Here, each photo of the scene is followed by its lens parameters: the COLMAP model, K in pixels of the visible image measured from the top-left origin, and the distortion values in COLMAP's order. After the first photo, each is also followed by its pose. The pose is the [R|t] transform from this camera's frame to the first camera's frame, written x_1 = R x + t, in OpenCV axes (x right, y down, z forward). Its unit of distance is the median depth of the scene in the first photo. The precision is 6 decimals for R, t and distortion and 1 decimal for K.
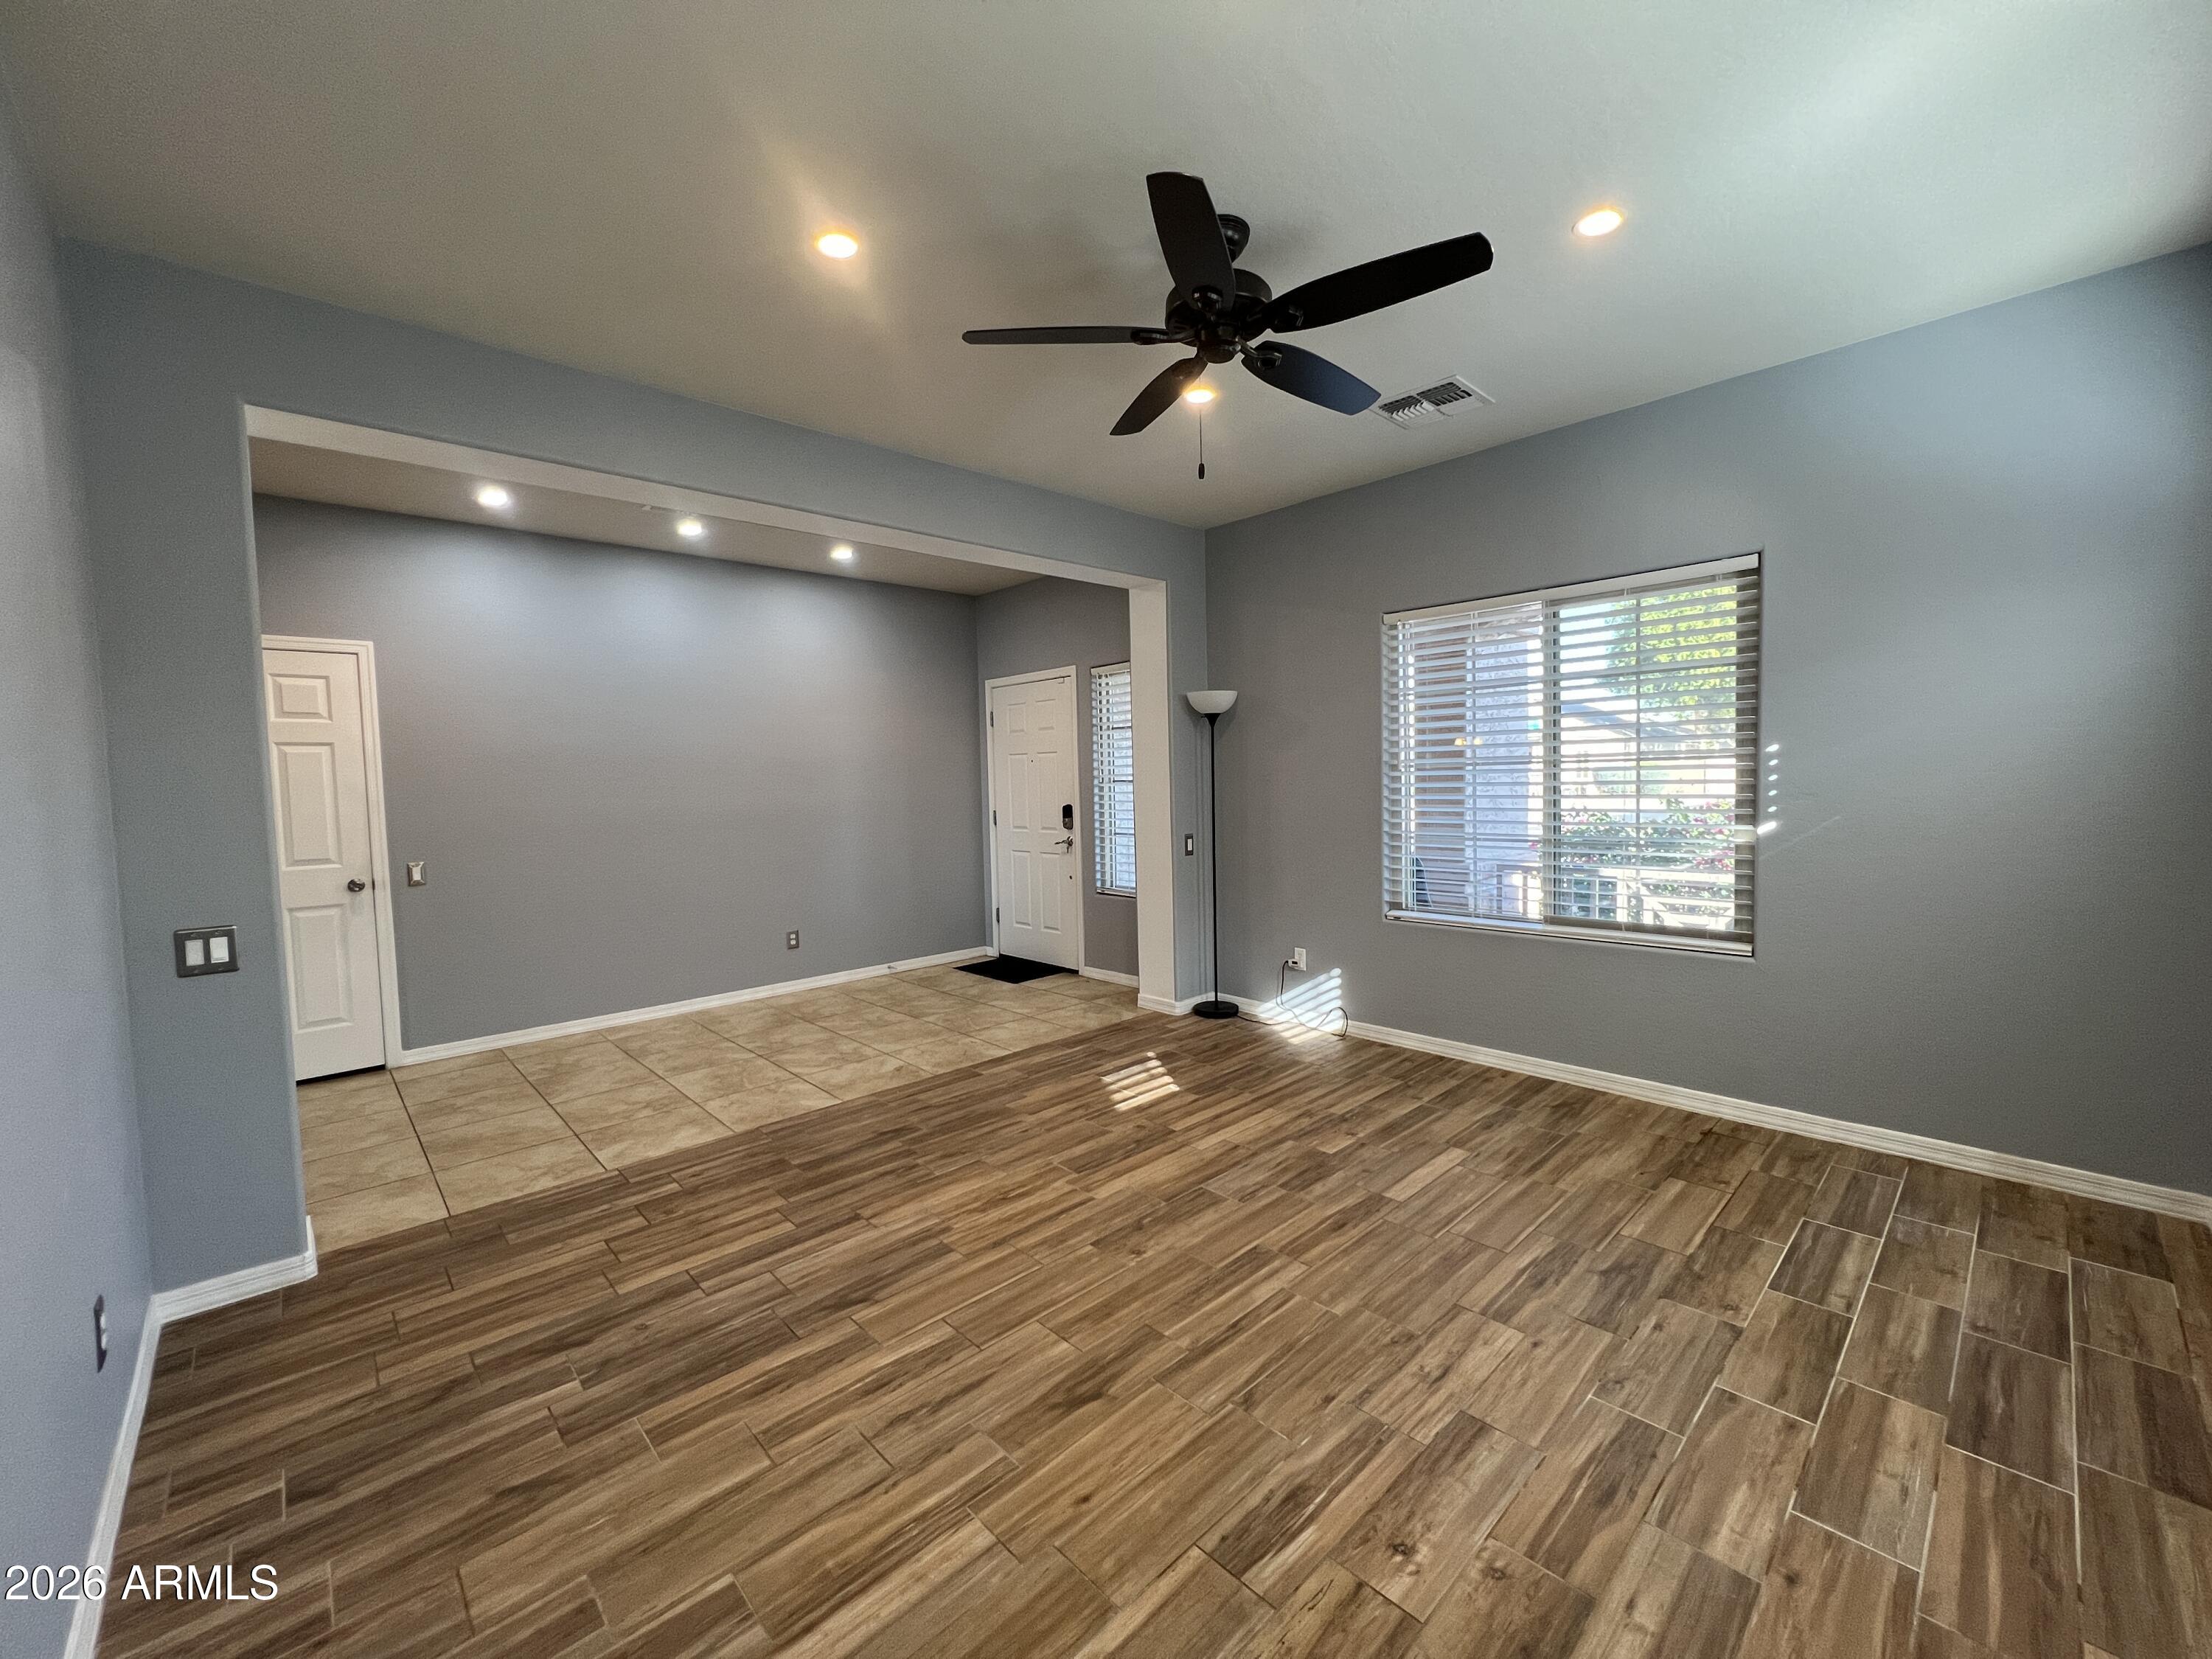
lens RADIAL K [[886.5, 0, 1103.9], [0, 886.5, 825.7], [0, 0, 1]] dist [-0.002152, 0.000919]
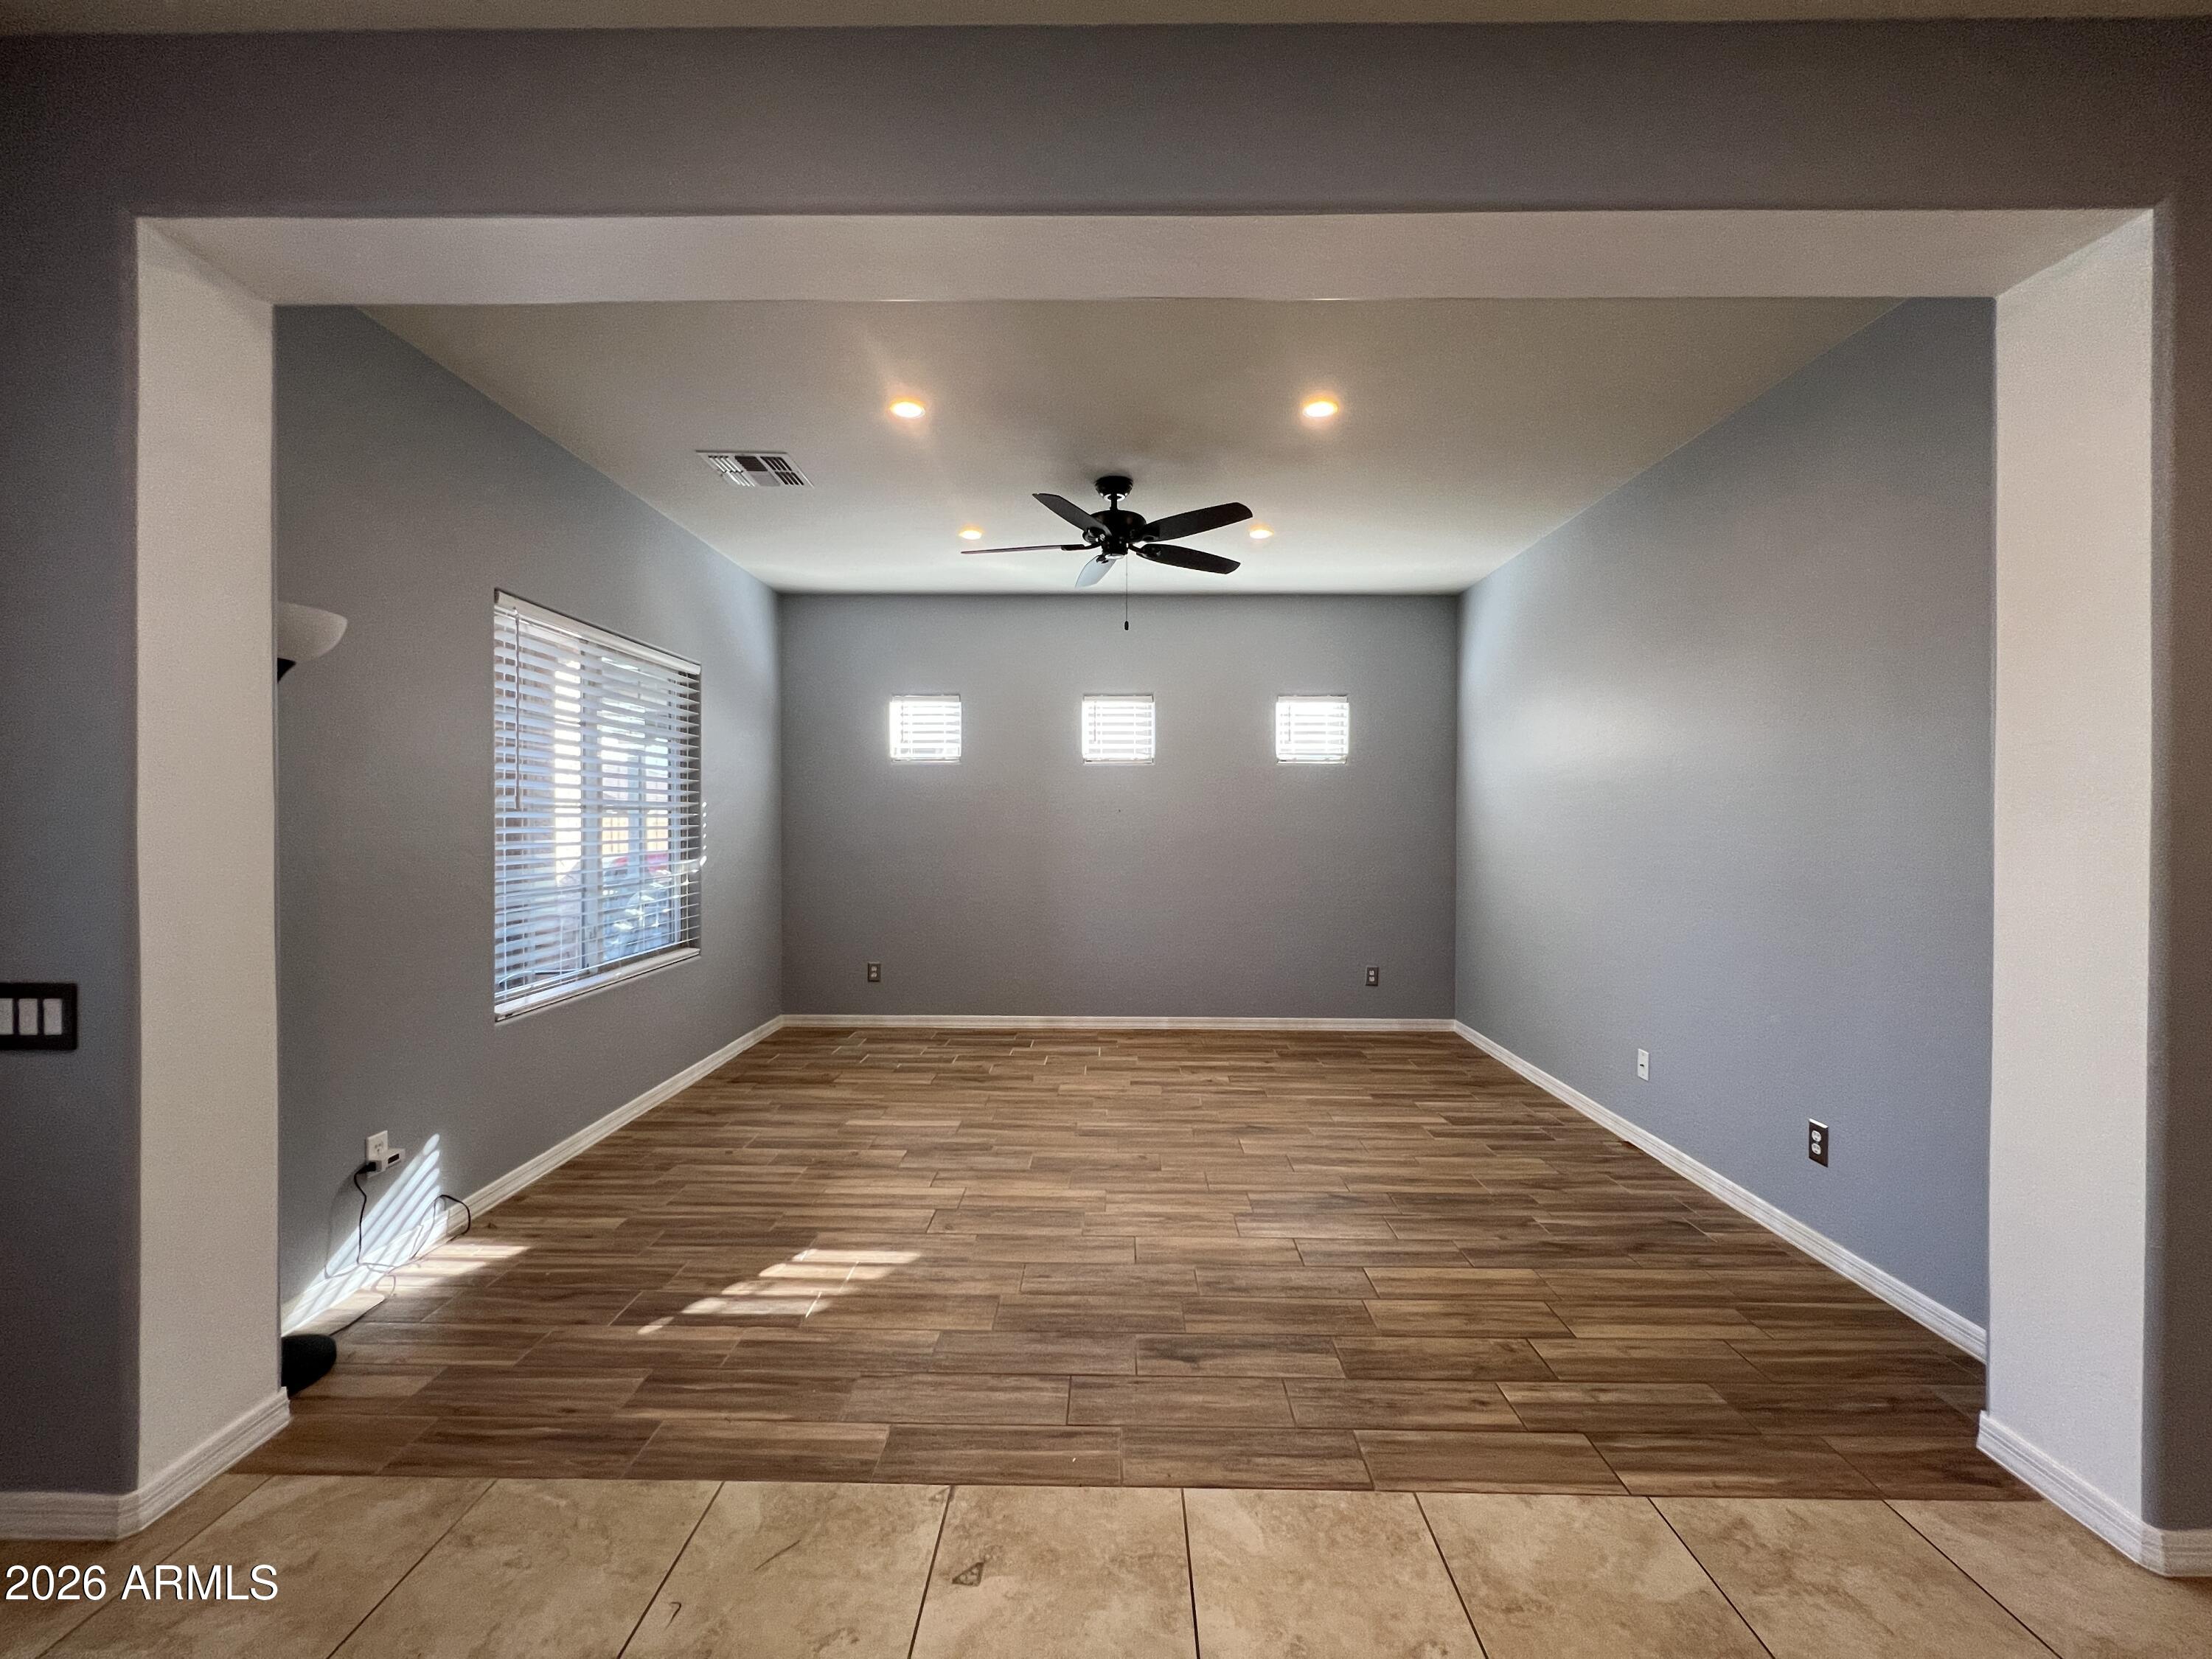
lens RADIAL K [[886.5, 0, 1103.9], [0, 886.5, 825.7], [0, 0, 1]] dist [-0.002152, 0.000919]
pose [[-0.720535, 0.019844, 0.693135, -0.737650], [0.054284, 0.998137, 0.027854, -0.061380], [-0.691291, 0.057696, -0.720270, 1.673759]]
